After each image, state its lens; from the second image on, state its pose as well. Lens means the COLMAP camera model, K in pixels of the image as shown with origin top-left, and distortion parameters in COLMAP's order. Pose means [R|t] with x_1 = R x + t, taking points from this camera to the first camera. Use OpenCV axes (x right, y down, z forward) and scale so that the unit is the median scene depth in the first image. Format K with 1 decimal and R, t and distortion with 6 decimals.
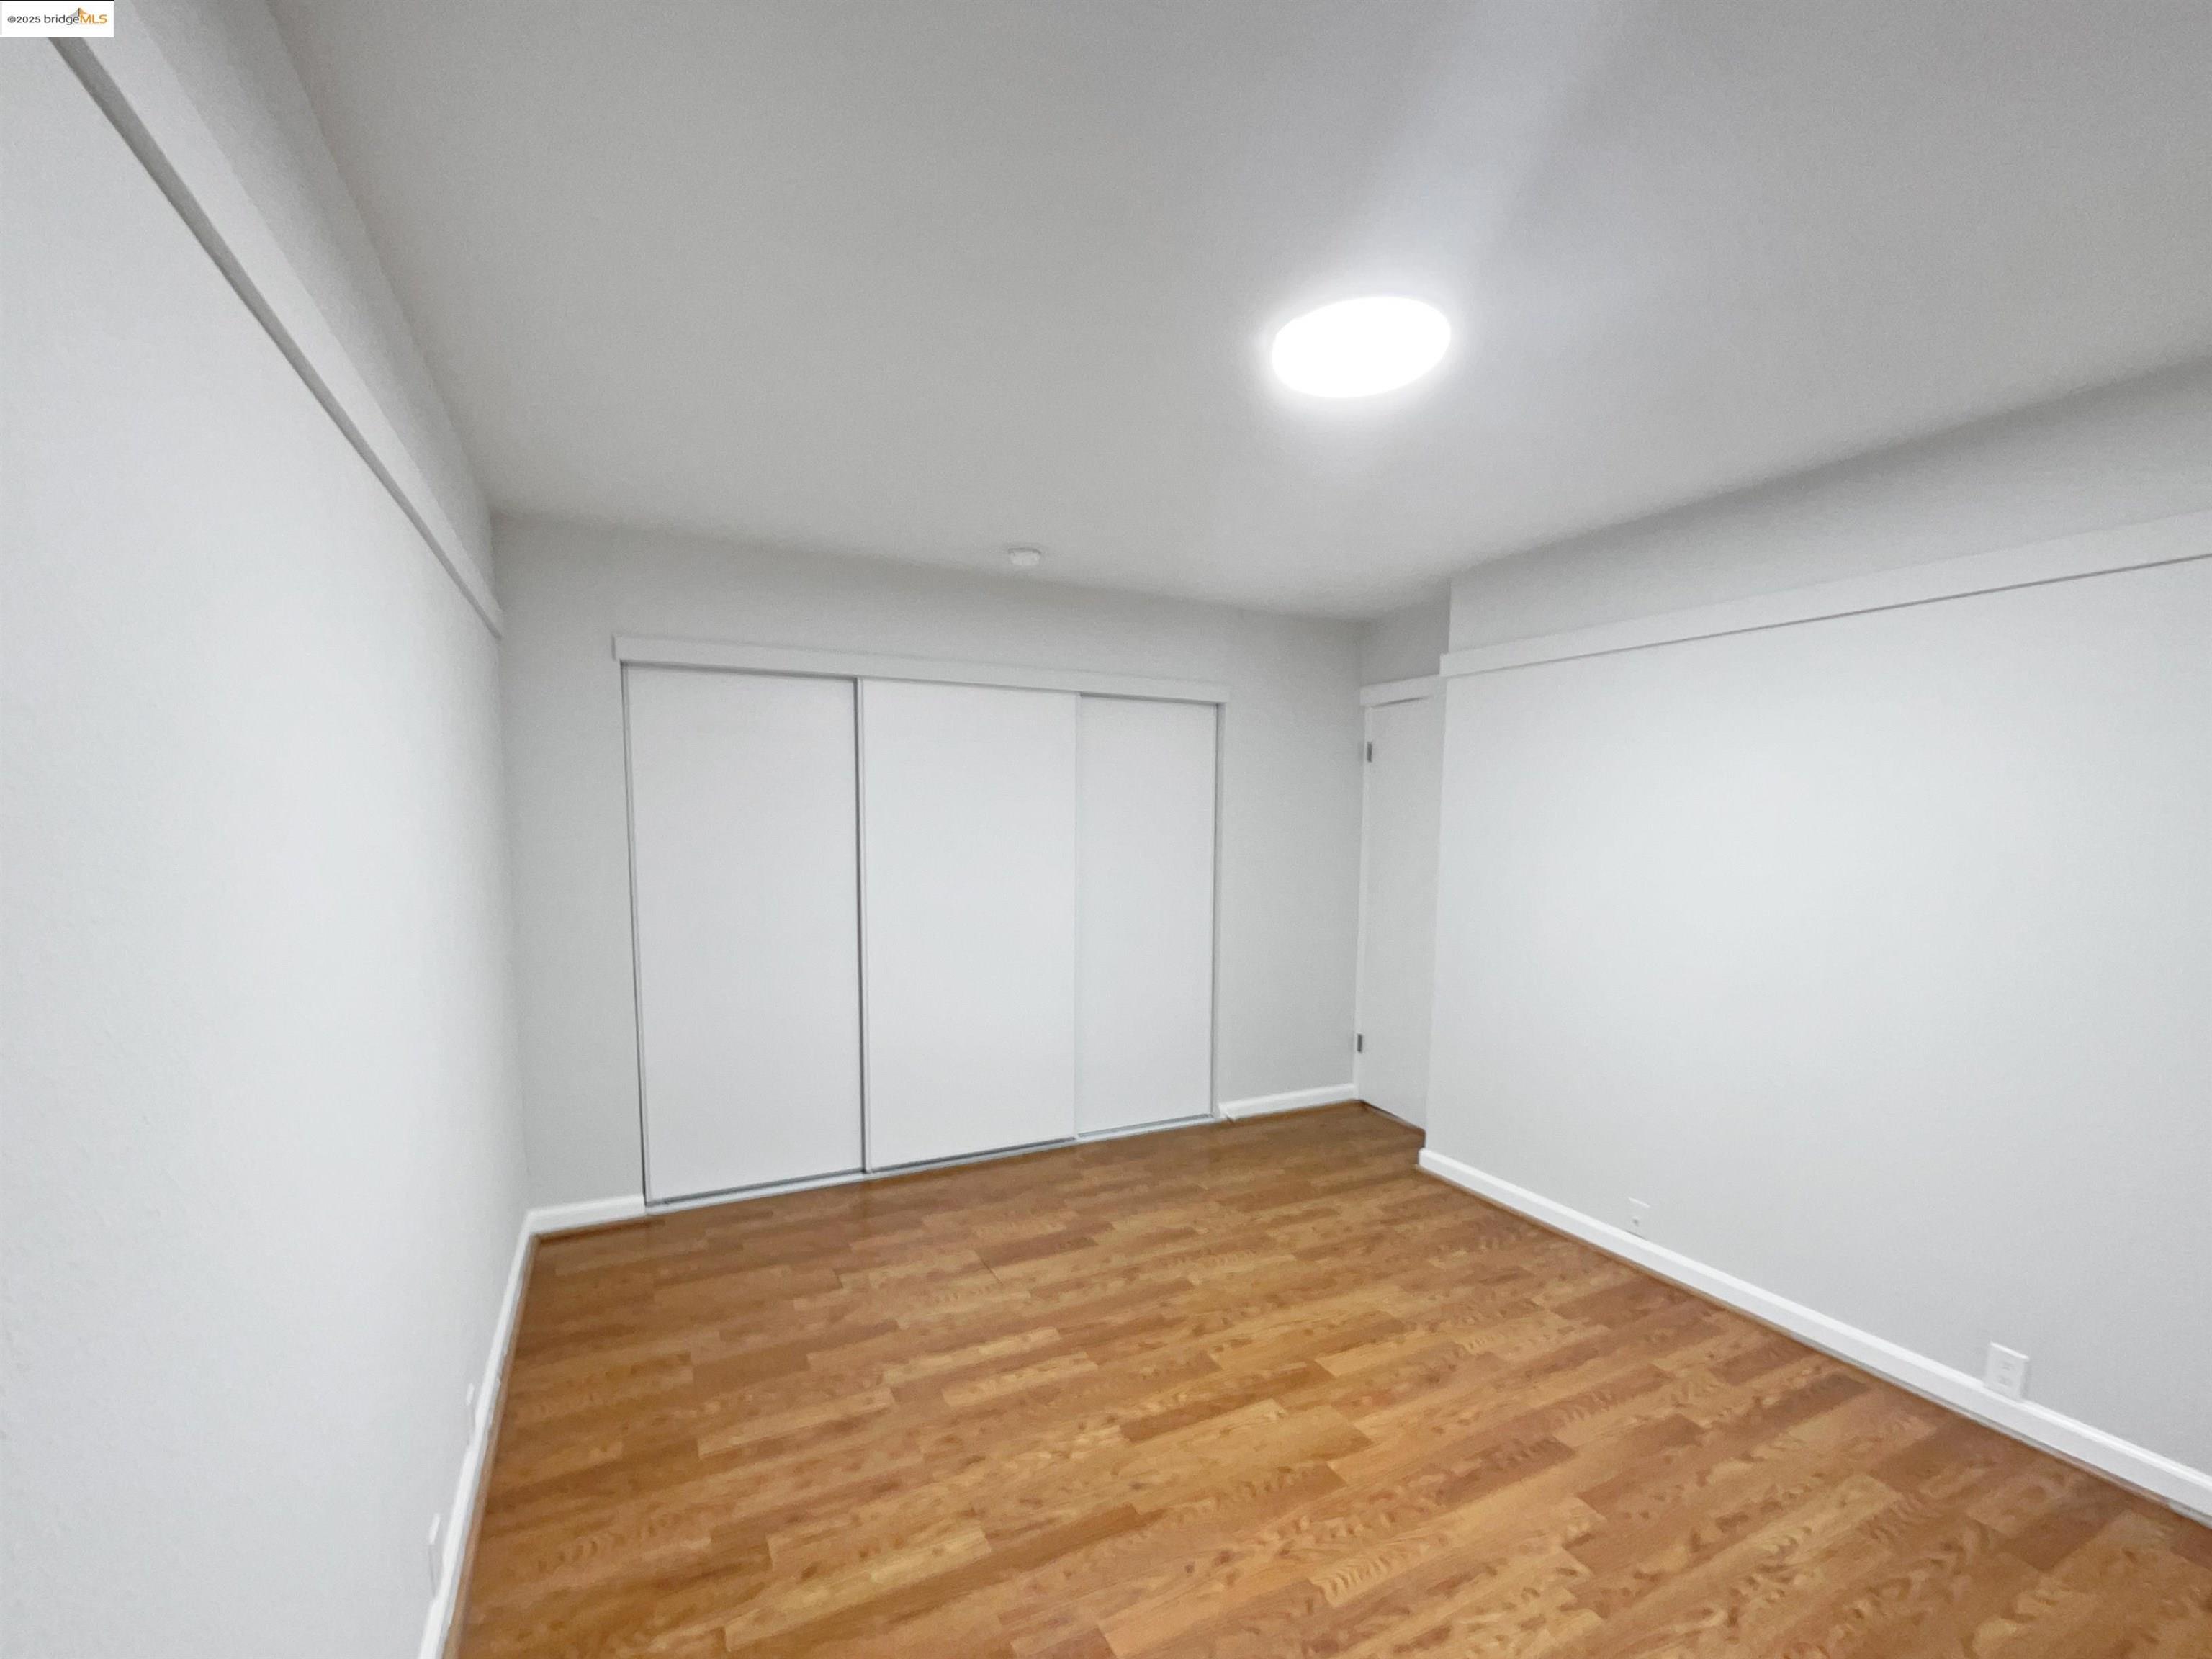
lens RADIAL K [[953.3, 0, 1103.9], [0, 953.3, 824.1], [0, 0, 1]] dist [-0.004799, -0.000619]
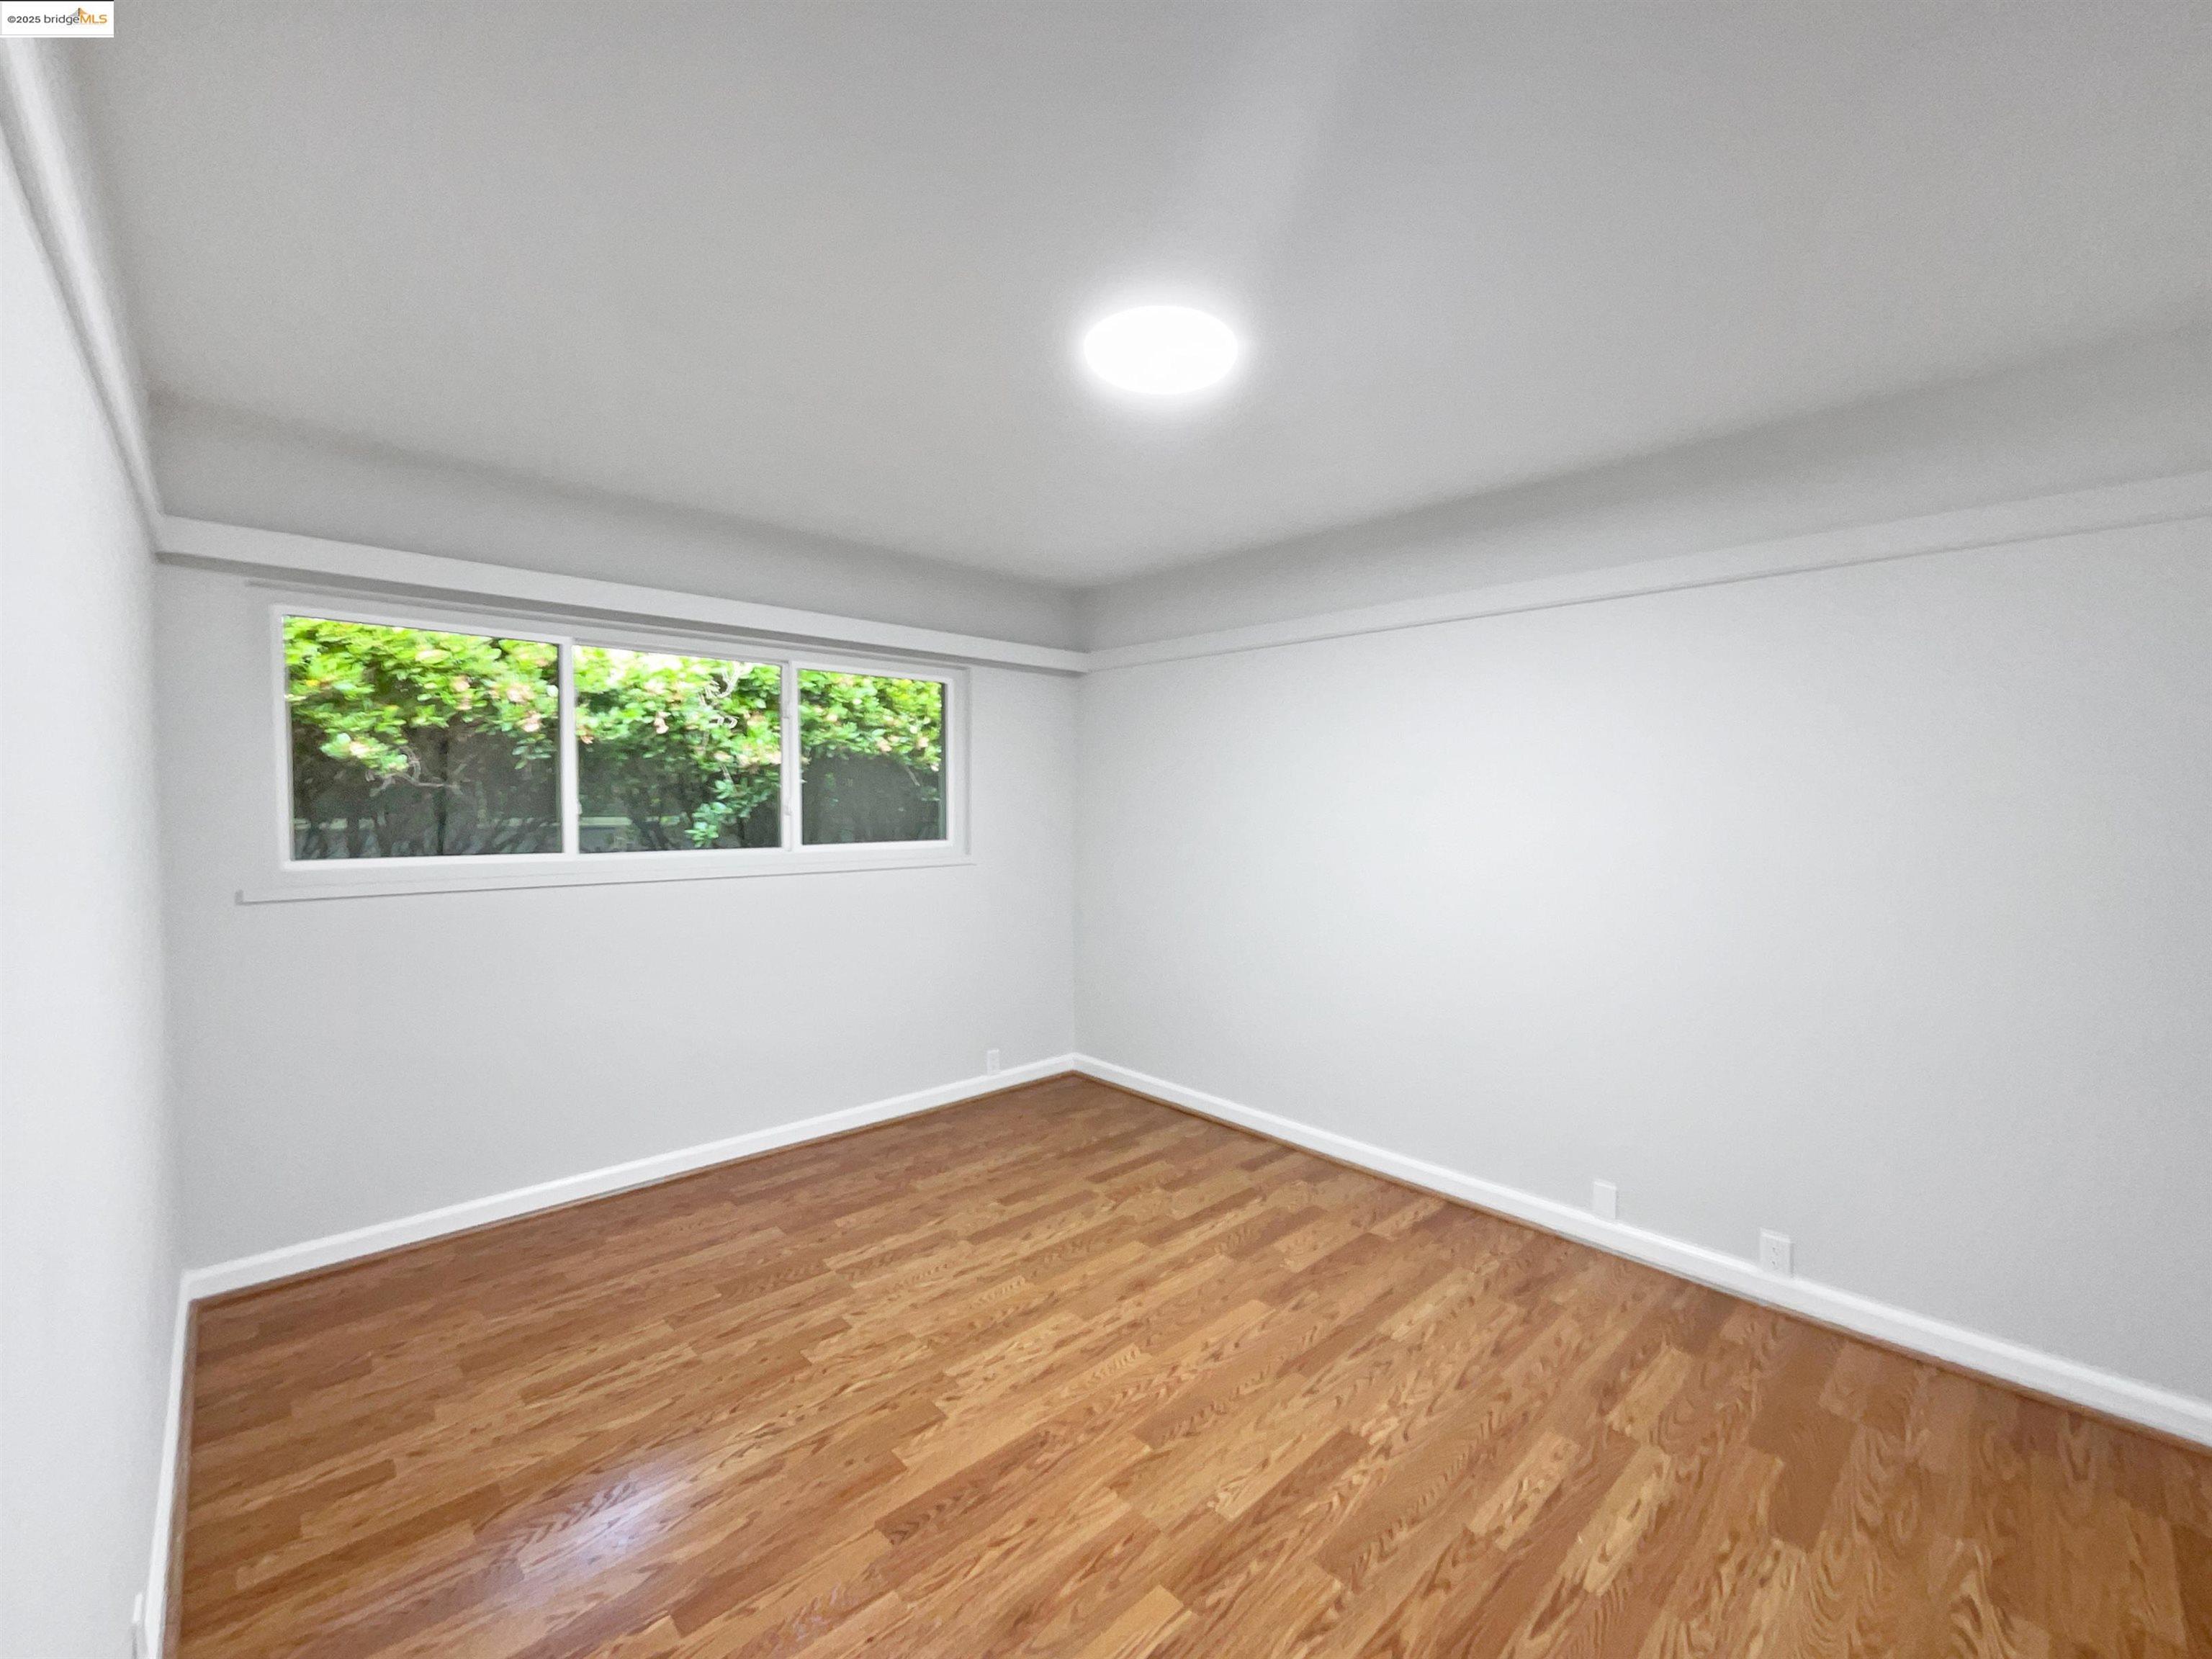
lens RADIAL K [[905.5, 0, 1108.3], [0, 905.5, 825.7], [0, 0, 1]] dist [0.000751, 0.000063]
pose [[-0.959721, -0.004368, -0.280919, 0.544723], [-0.014608, 0.999303, 0.034366, 0.006903], [0.280573, 0.037085, -0.959116, 1.865475]]
